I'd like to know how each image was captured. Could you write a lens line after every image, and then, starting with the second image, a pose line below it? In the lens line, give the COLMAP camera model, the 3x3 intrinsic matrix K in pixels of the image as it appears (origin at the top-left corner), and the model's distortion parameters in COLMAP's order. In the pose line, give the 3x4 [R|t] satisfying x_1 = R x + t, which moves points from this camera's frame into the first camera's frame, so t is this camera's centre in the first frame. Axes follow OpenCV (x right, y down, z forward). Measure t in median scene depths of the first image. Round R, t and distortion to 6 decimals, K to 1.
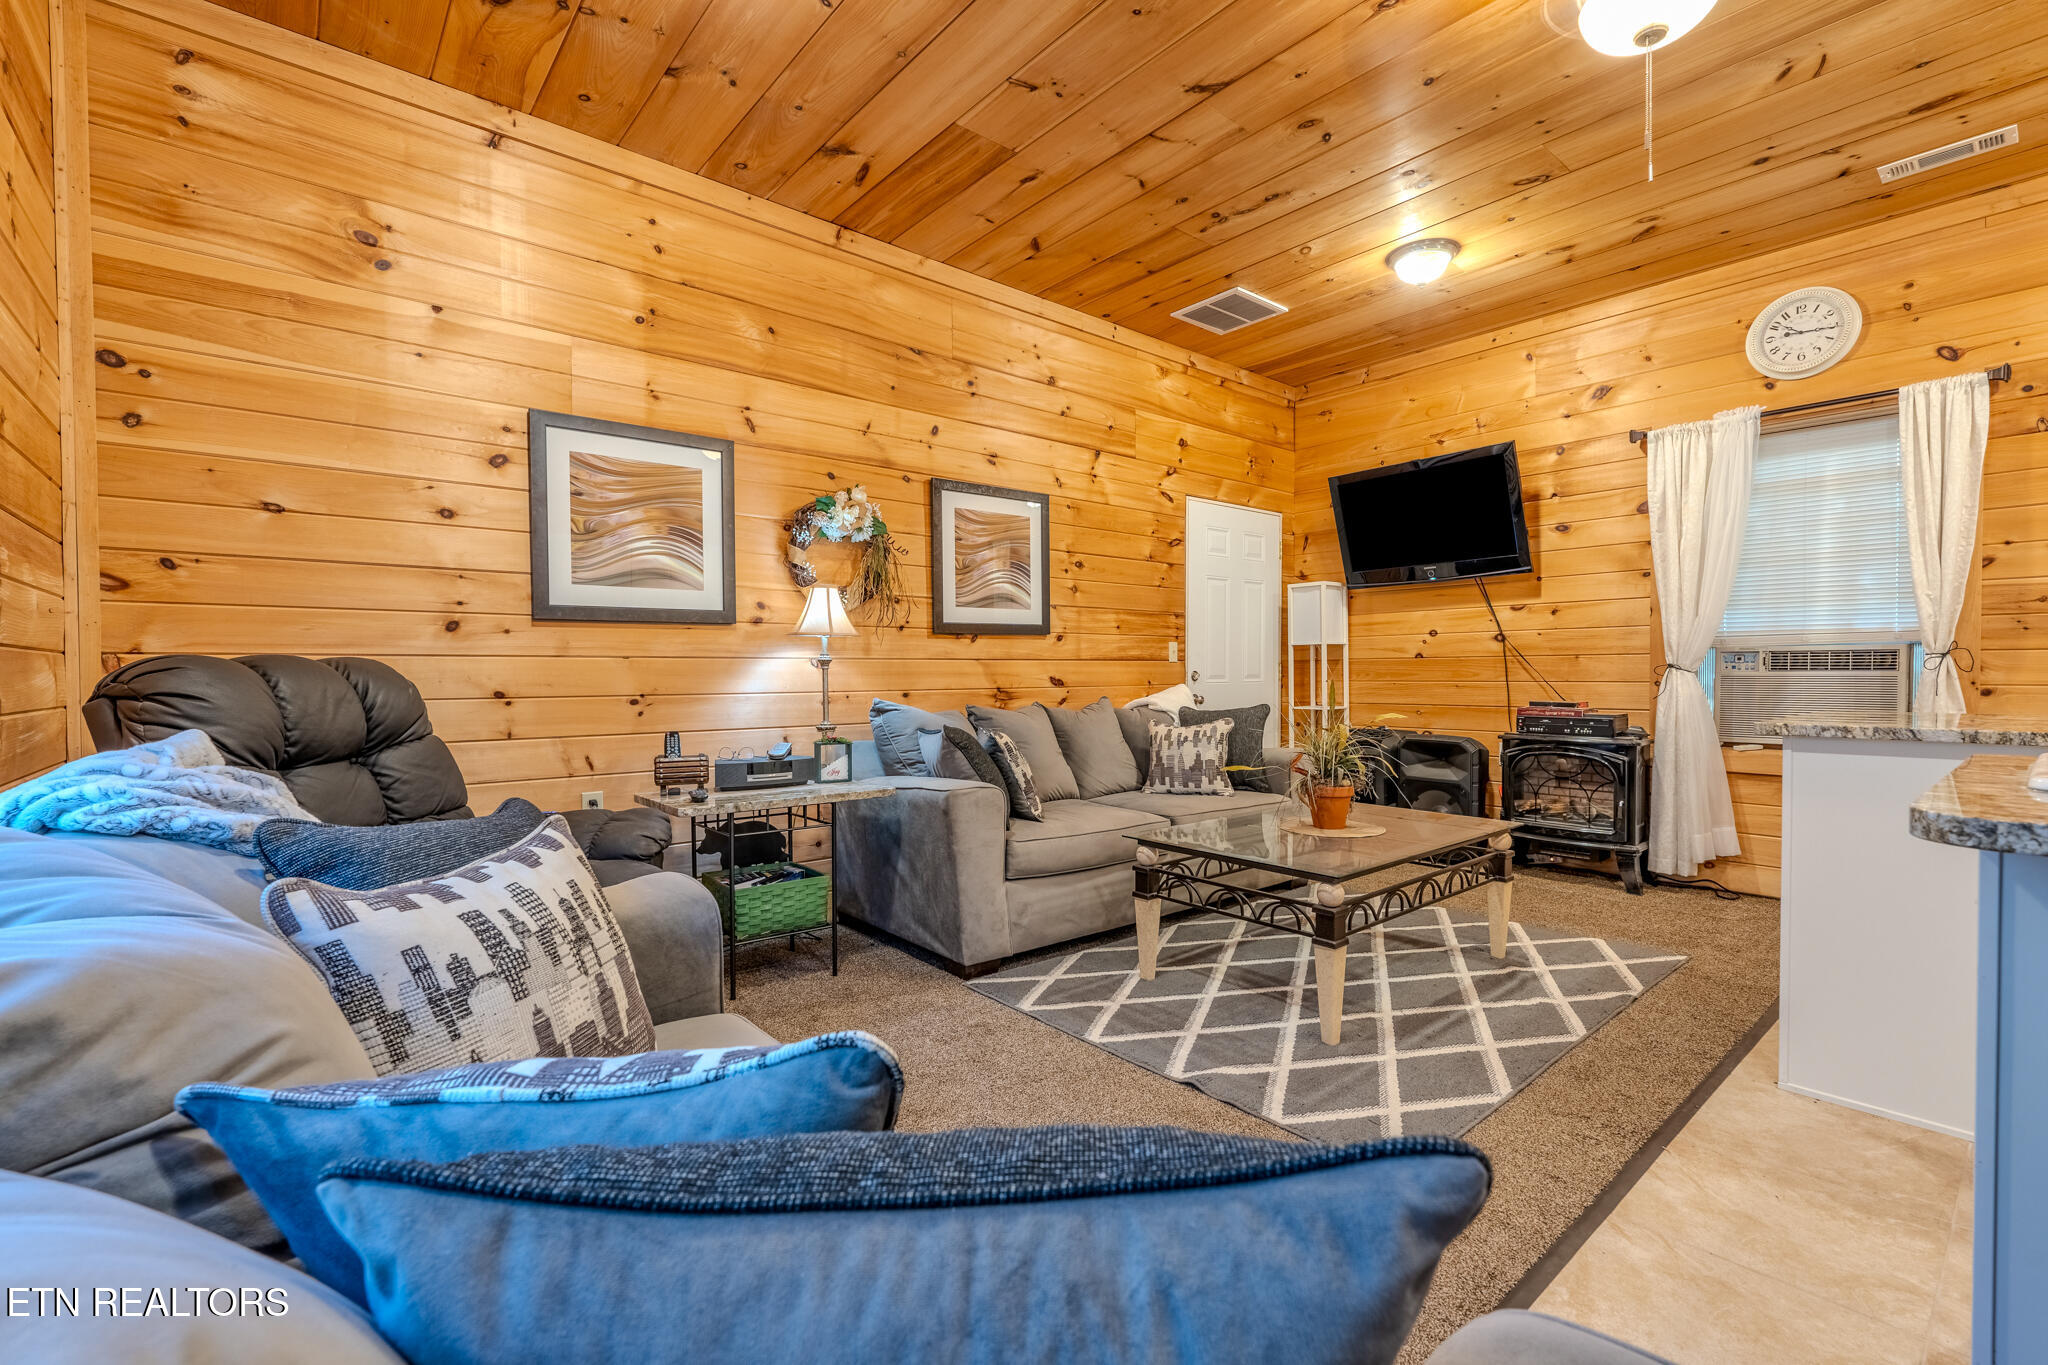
lens RADIAL K [[893.5, 0, 1027.9], [0, 893.5, 678.1], [0, 0, 1]] dist [-0.001819, -0.000116]
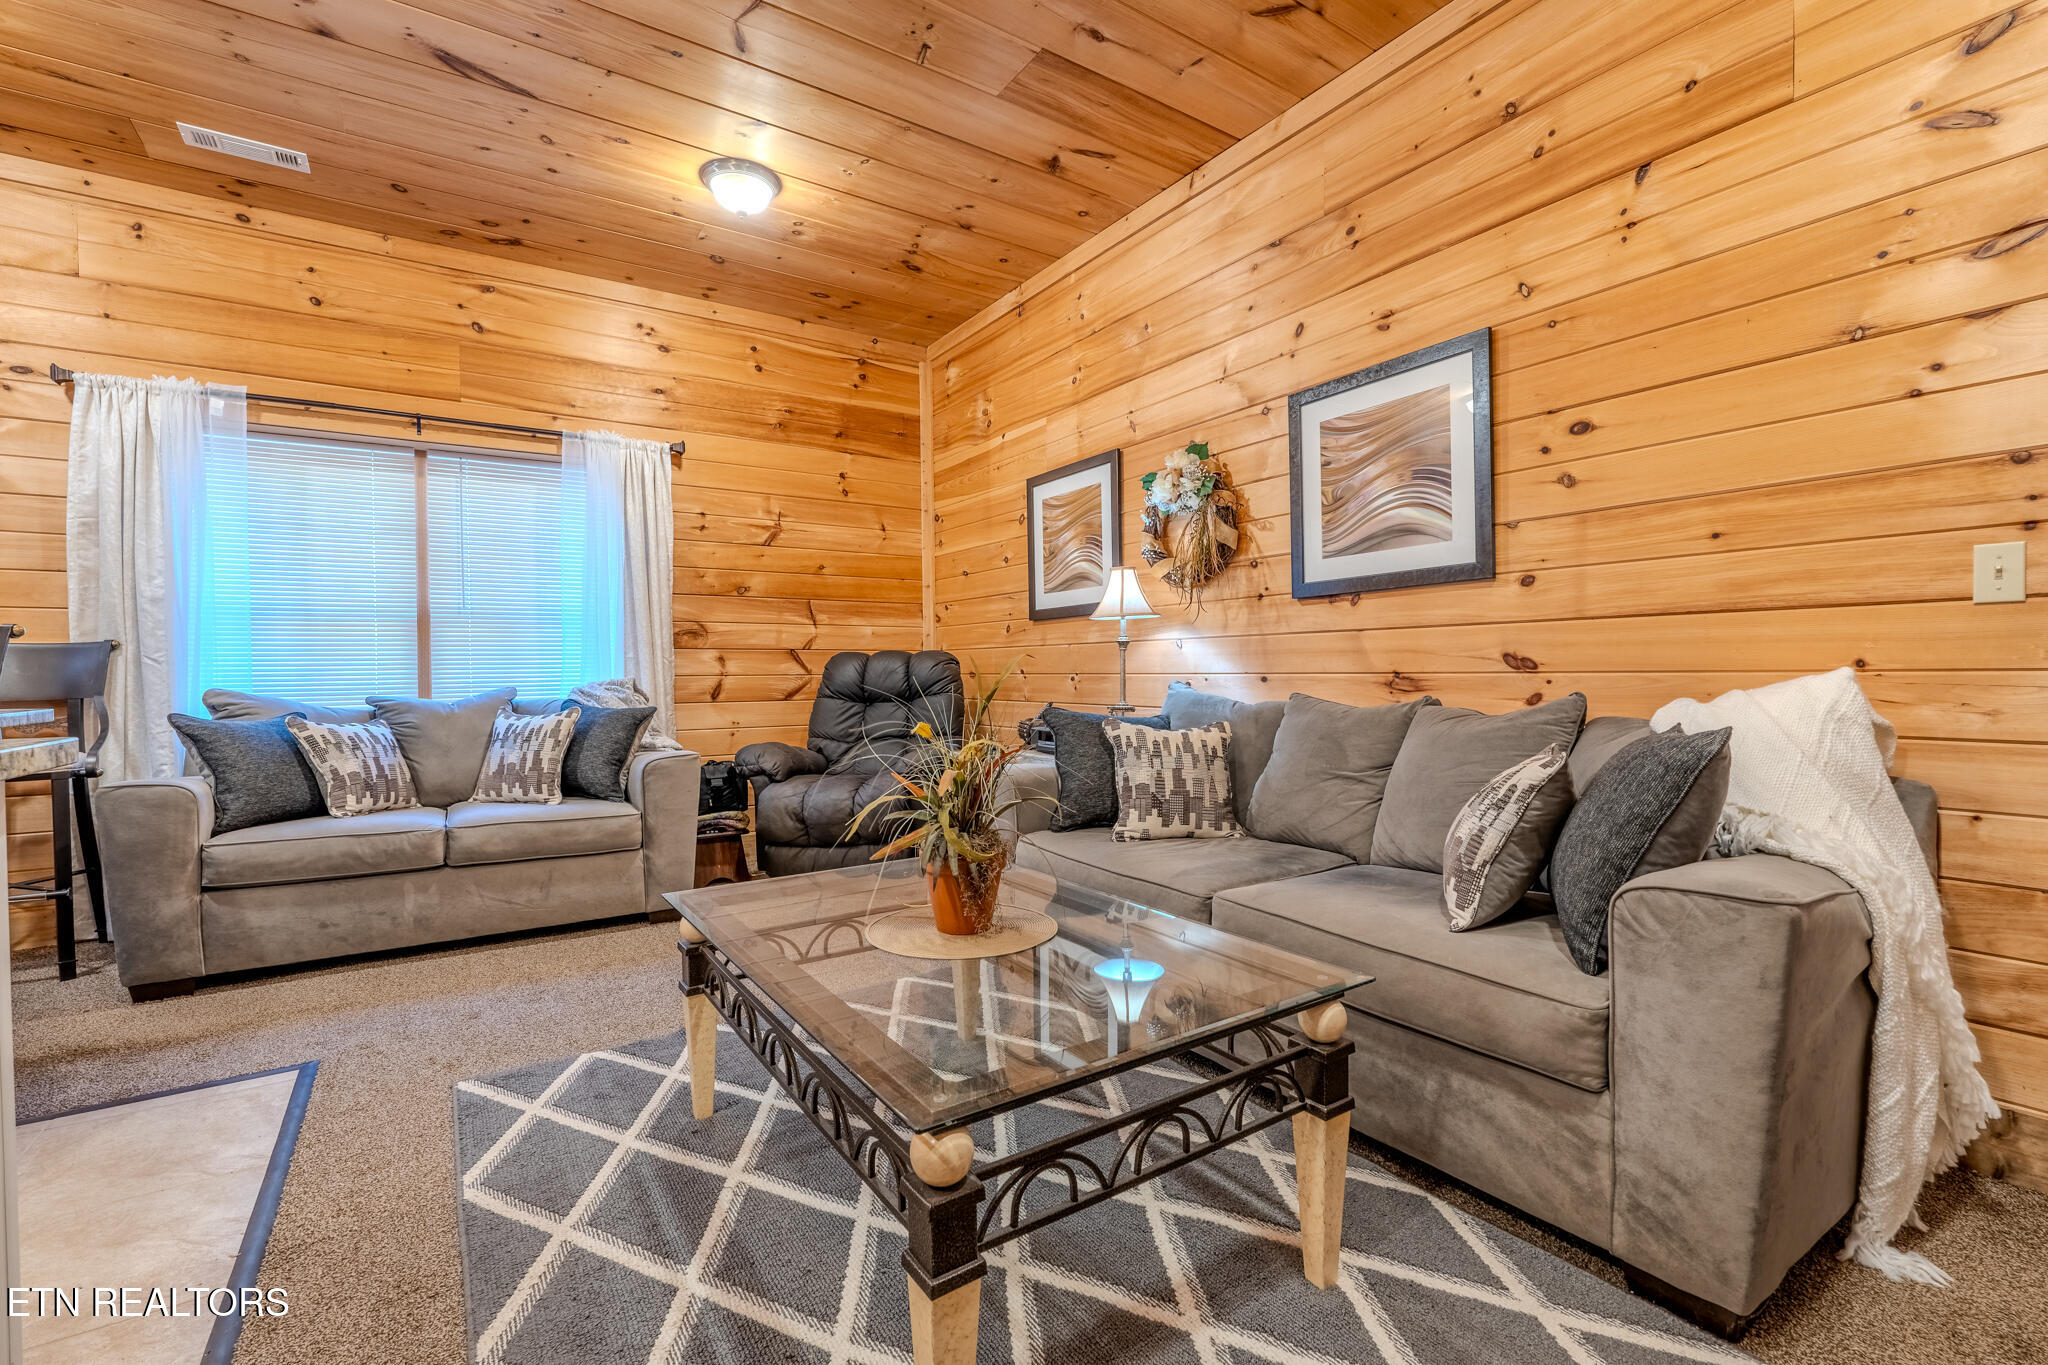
lens RADIAL K [[893.5, 0, 1027.9], [0, 893.5, 678.1], [0, 0, 1]] dist [-0.001819, -0.000116]
pose [[-0.114772, 0.012944, -0.993308, 0.671896], [0.000088, 0.999915, 0.013020, 0.007310], [0.993392, 0.001407, -0.114763, 0.852669]]
